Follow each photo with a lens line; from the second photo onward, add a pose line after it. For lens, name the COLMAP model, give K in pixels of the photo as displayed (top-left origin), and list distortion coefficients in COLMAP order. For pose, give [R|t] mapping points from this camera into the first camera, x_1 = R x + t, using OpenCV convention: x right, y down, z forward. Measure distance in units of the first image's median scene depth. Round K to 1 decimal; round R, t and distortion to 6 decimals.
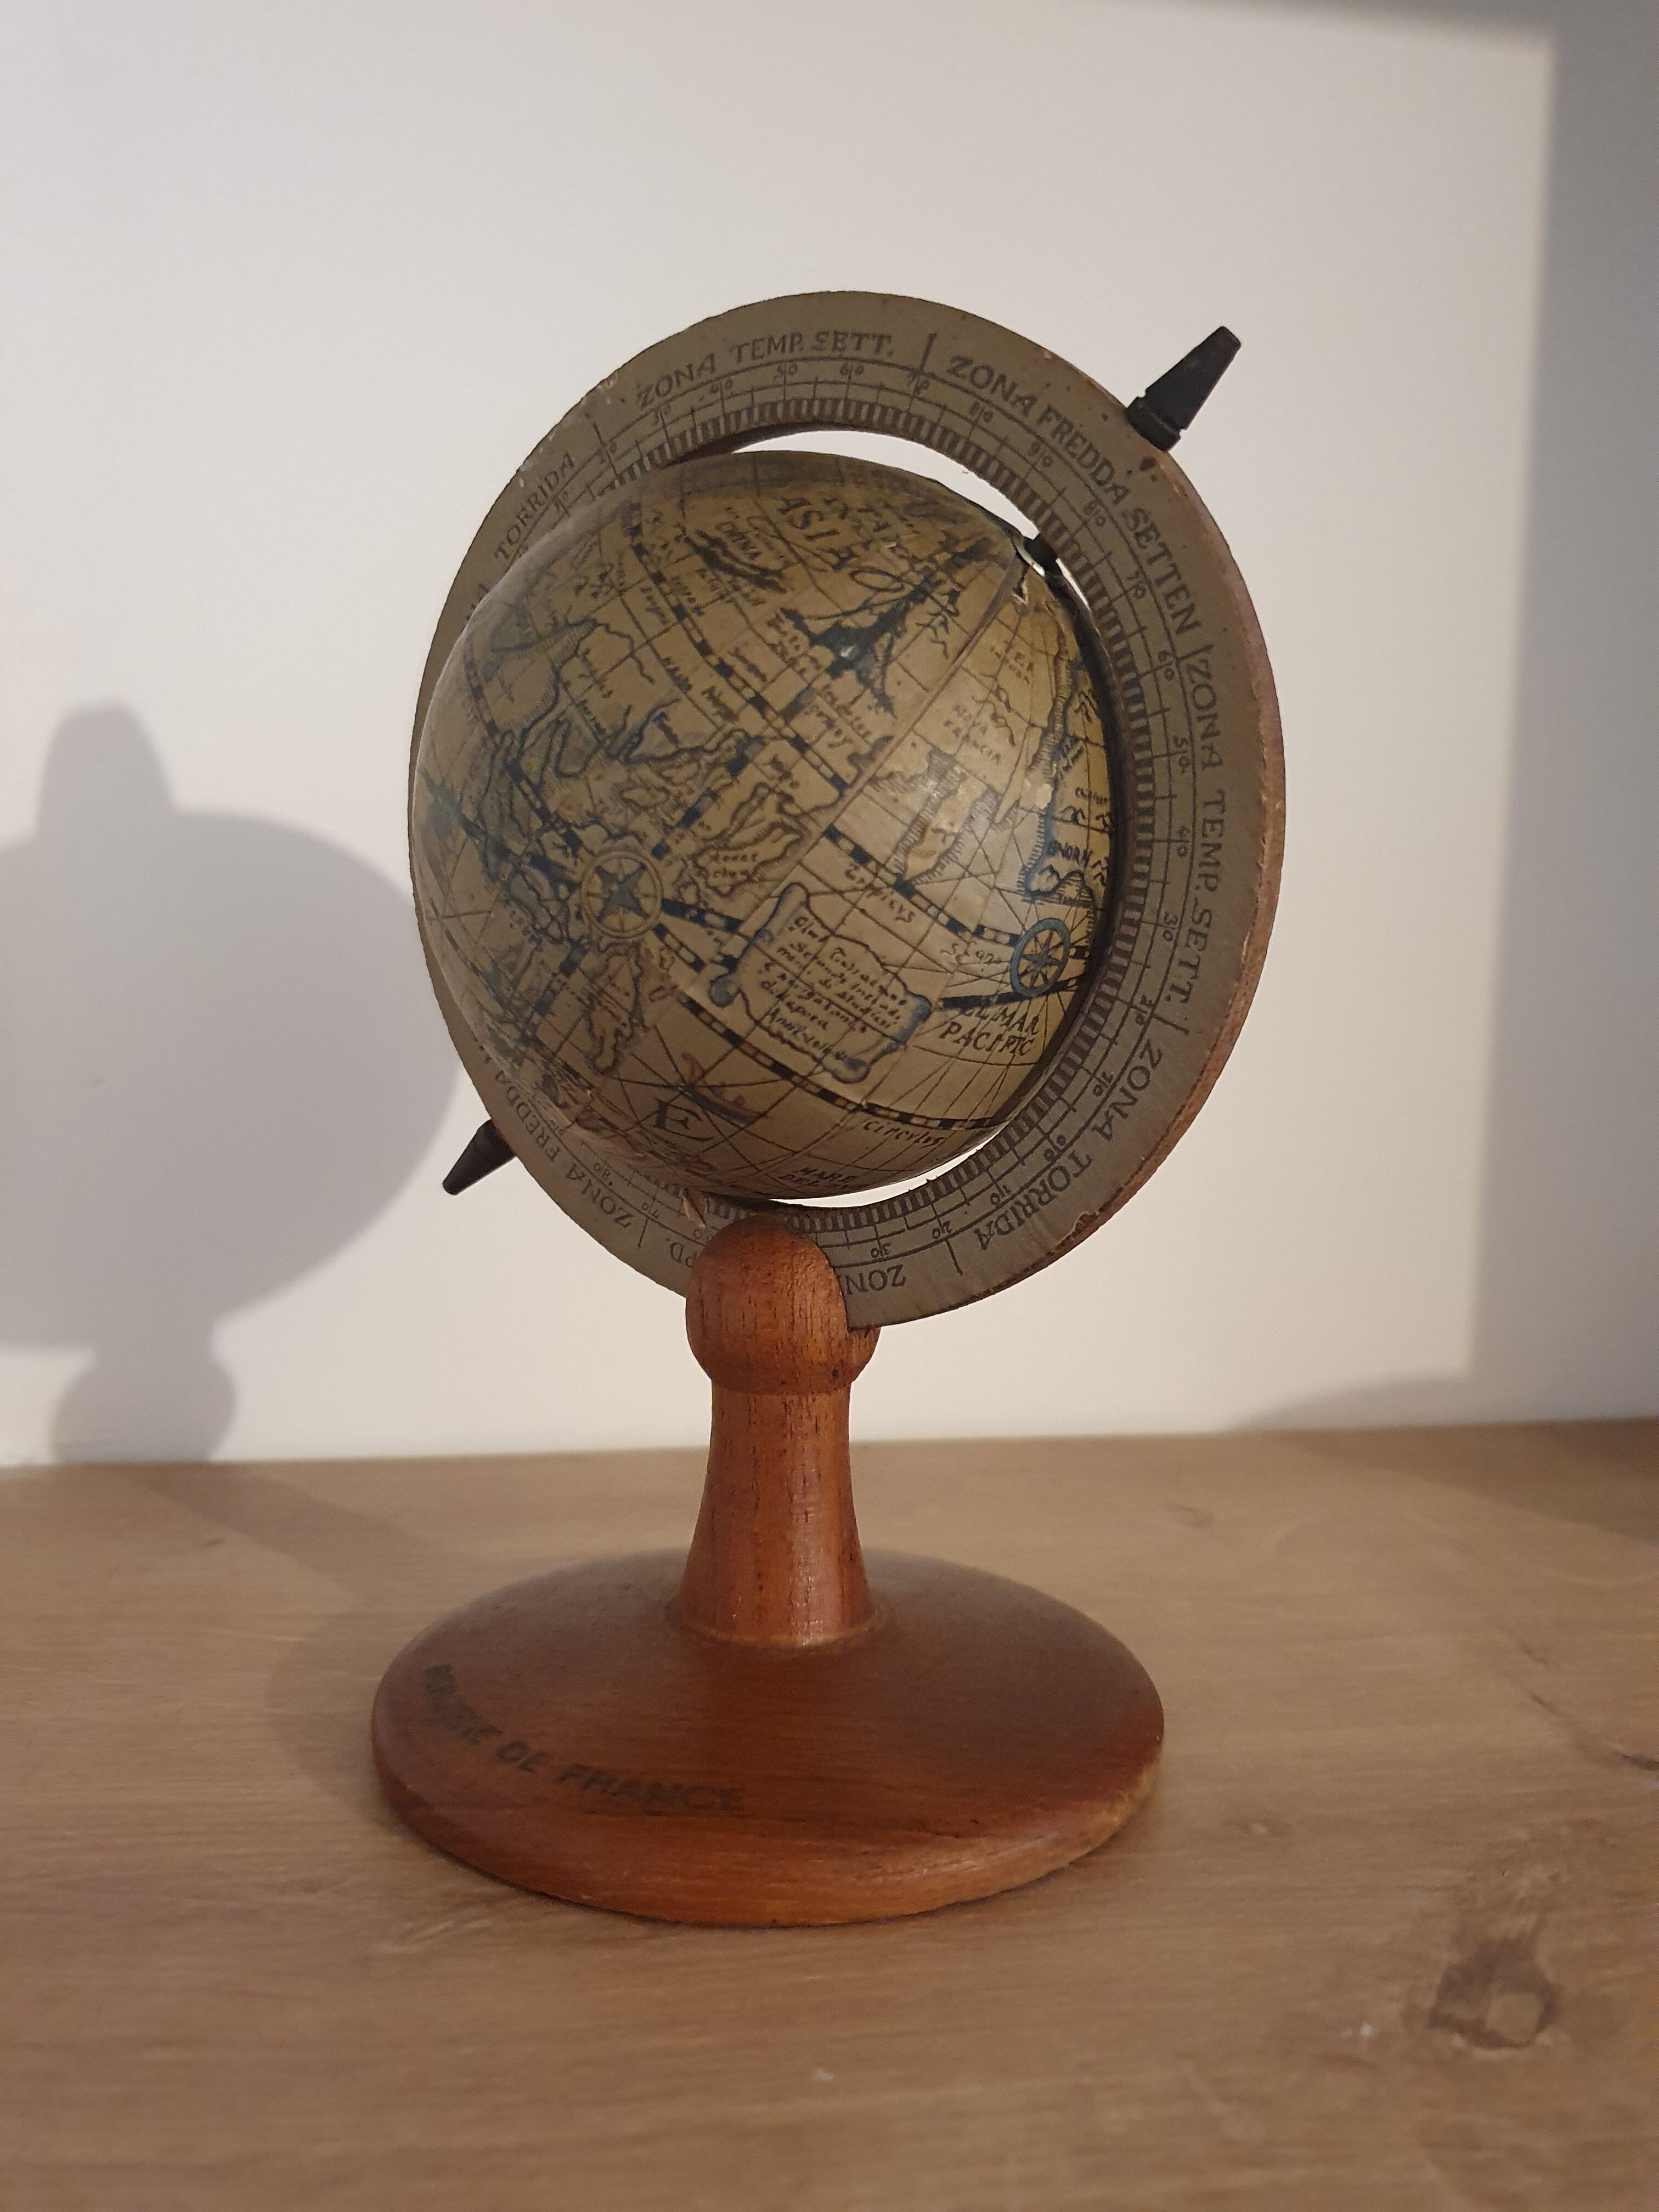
lens RADIAL K [[1694.8, 0, 859.0], [0, 1694.8, 1116.2], [0, 0, 1]] dist [0.133450, -0.373466]
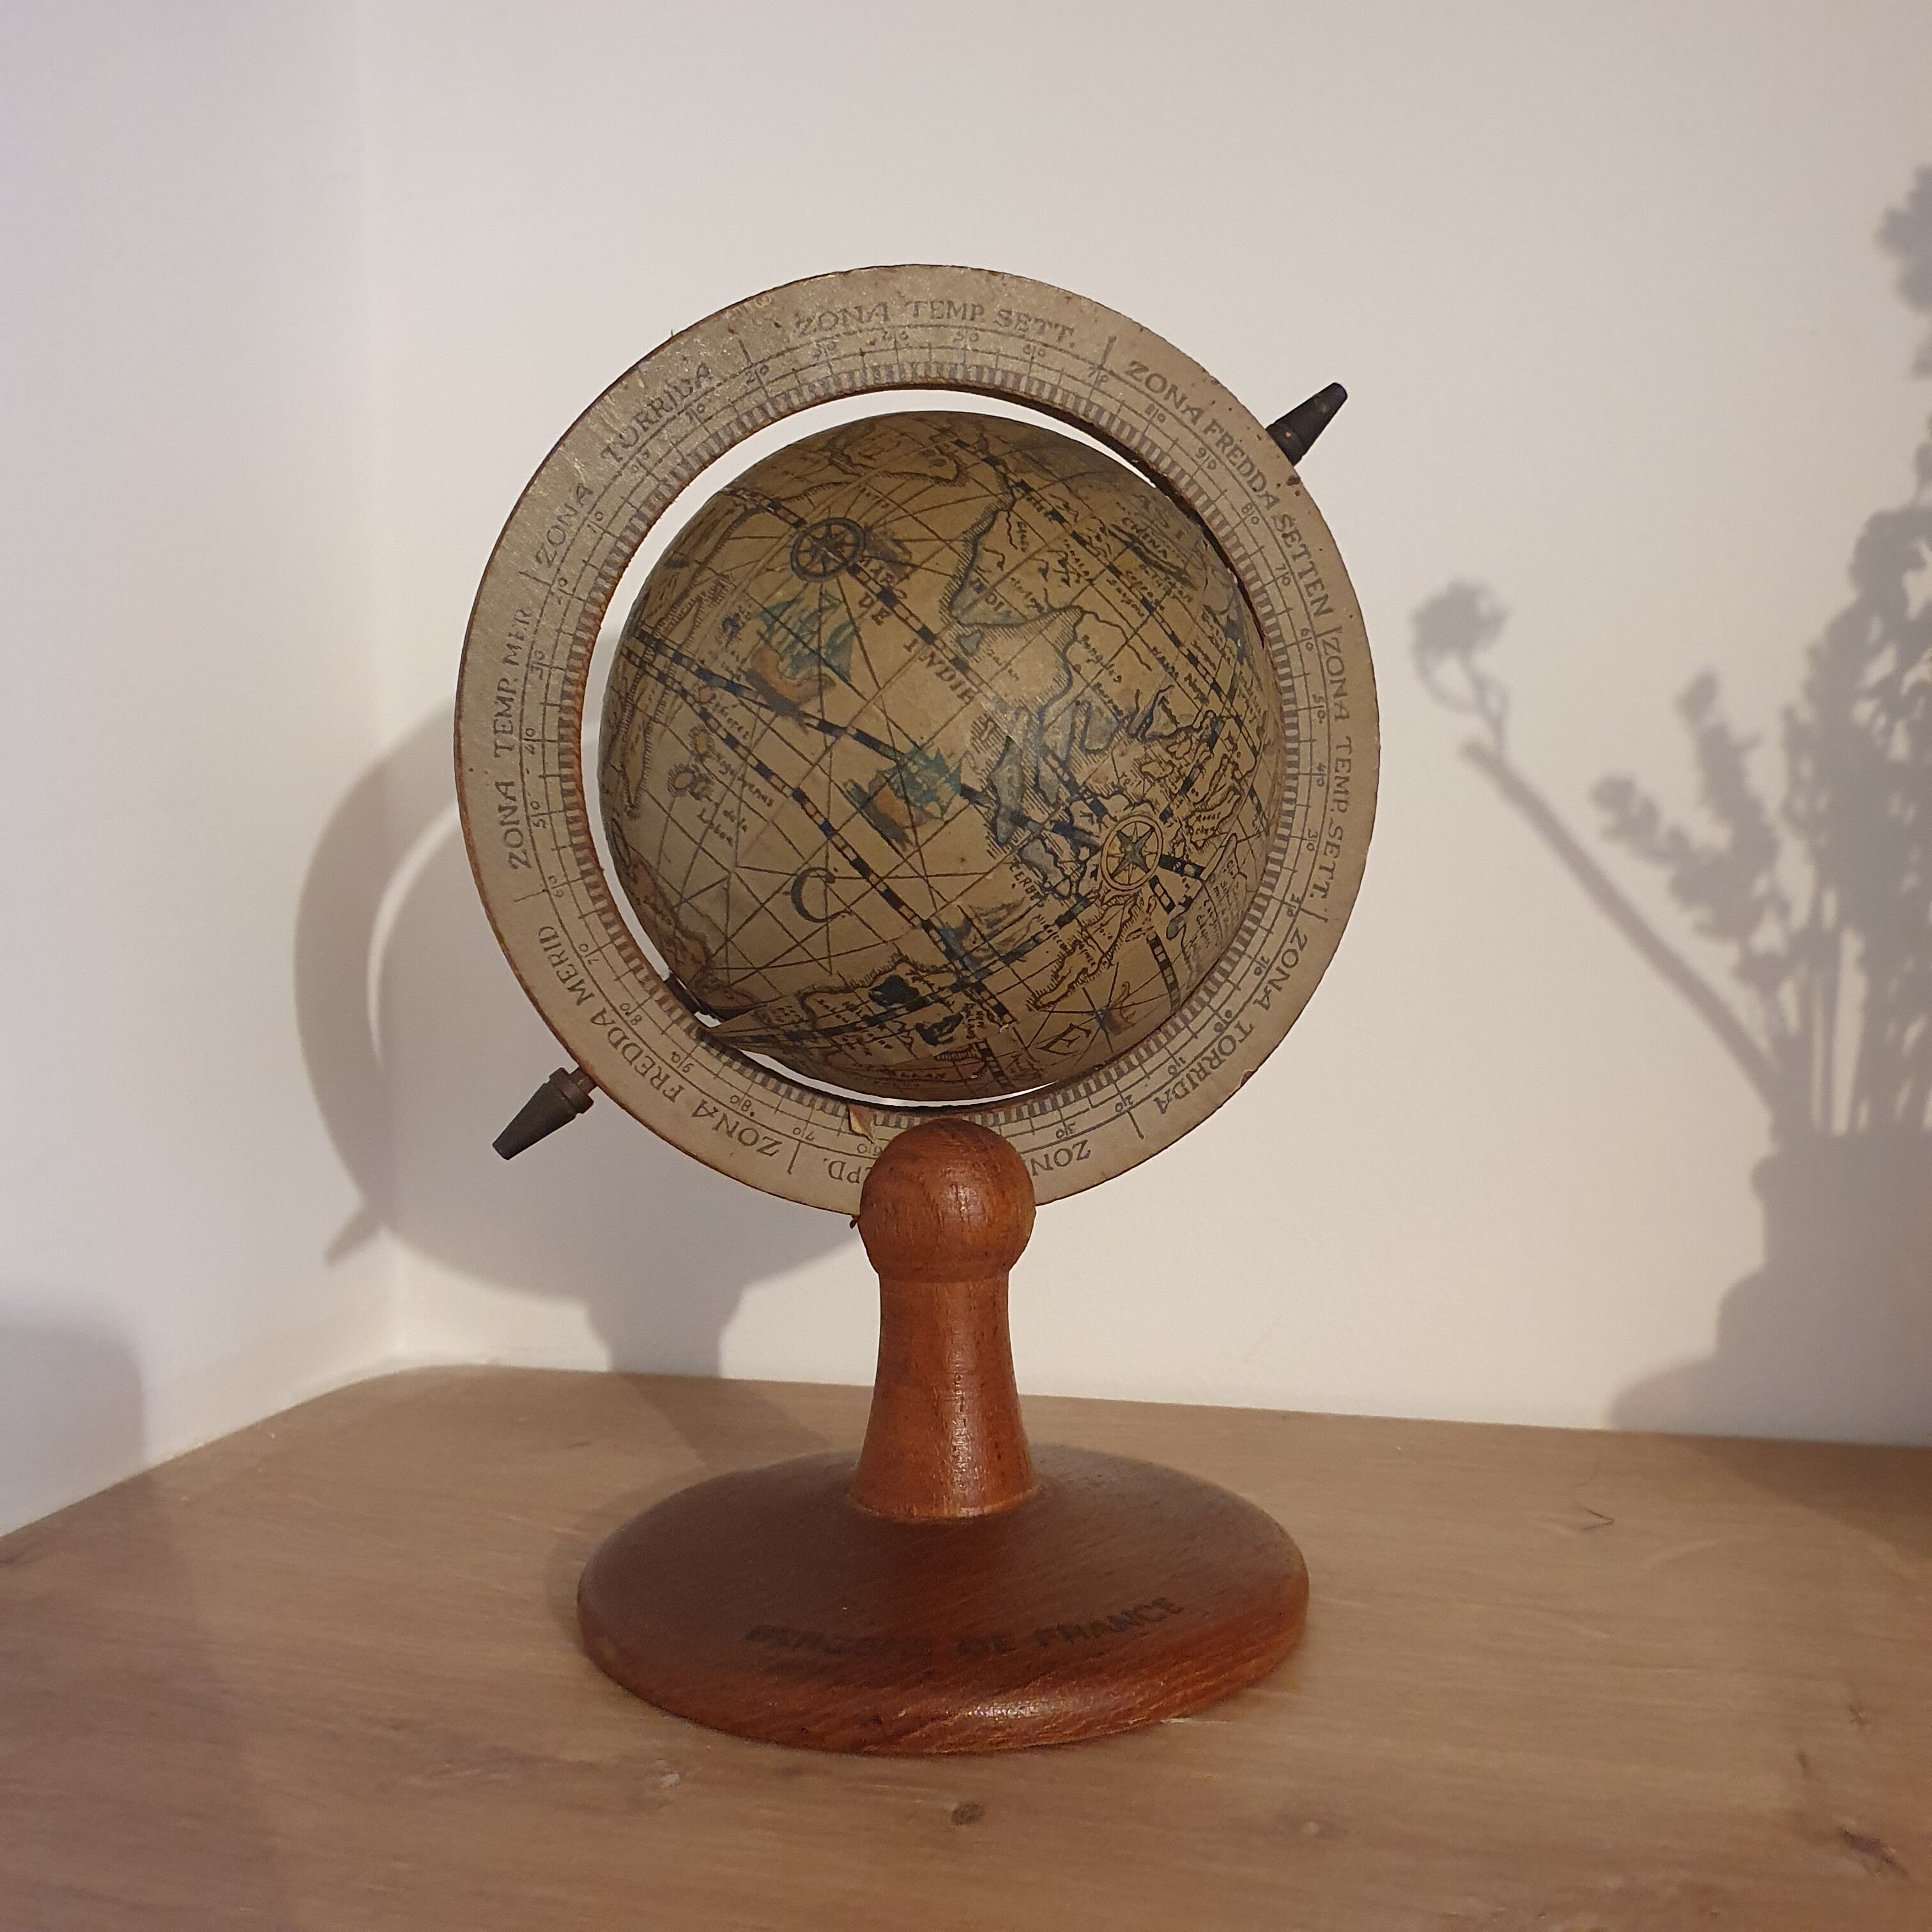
lens RADIAL K [[1982.9, 0, 1008.0], [0, 1982.9, 1004.5], [0, 0, 1]] dist [0.173076, -0.012964]
pose [[0.639526, -0.132999, 0.757177, -1.213348], [0.082904, 0.991109, 0.104067, -0.174682], [-0.764286, -0.003780, 0.644866, 0.198940]]
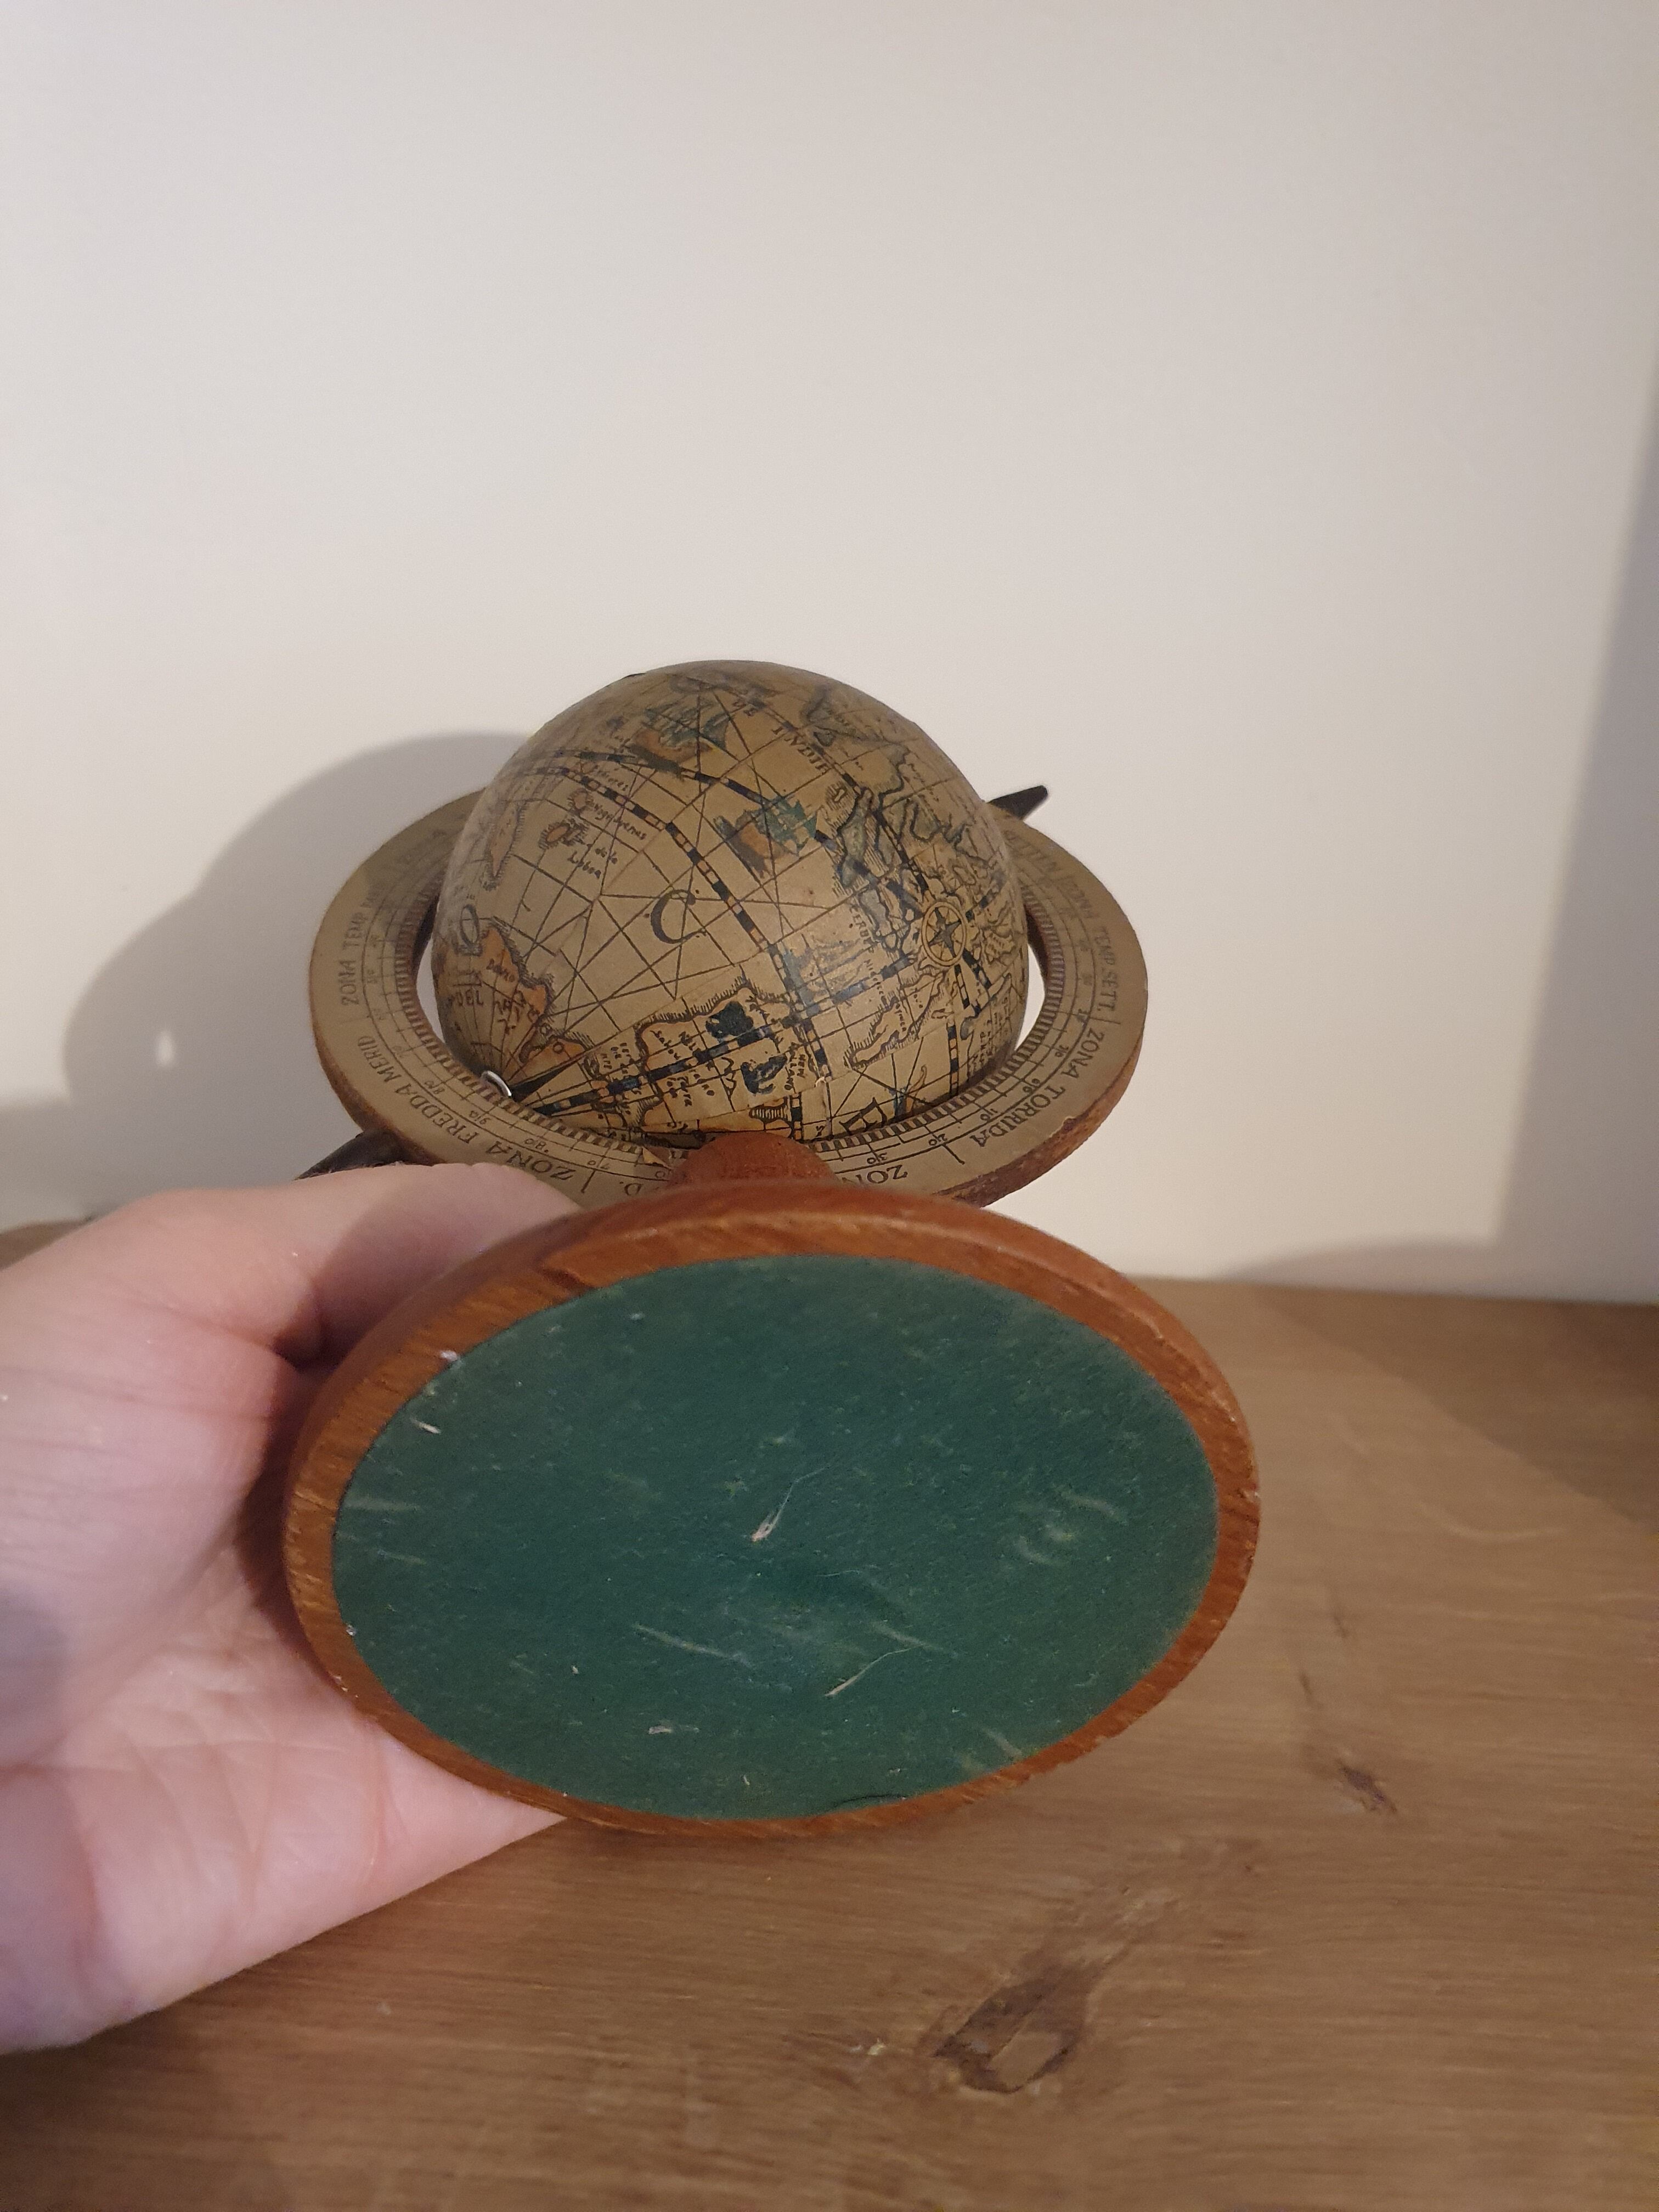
lens RADIAL K [[1702.0, 0, 793.5], [0, 1702.0, 1127.0], [0, 0, 1]] dist [0.209067, -0.000754]
pose [[0.479644, 0.313057, 0.819718, -1.232166], [0.034284, 0.926791, -0.374010, 0.499836], [-0.876793, 0.207495, 0.433796, 0.553728]]
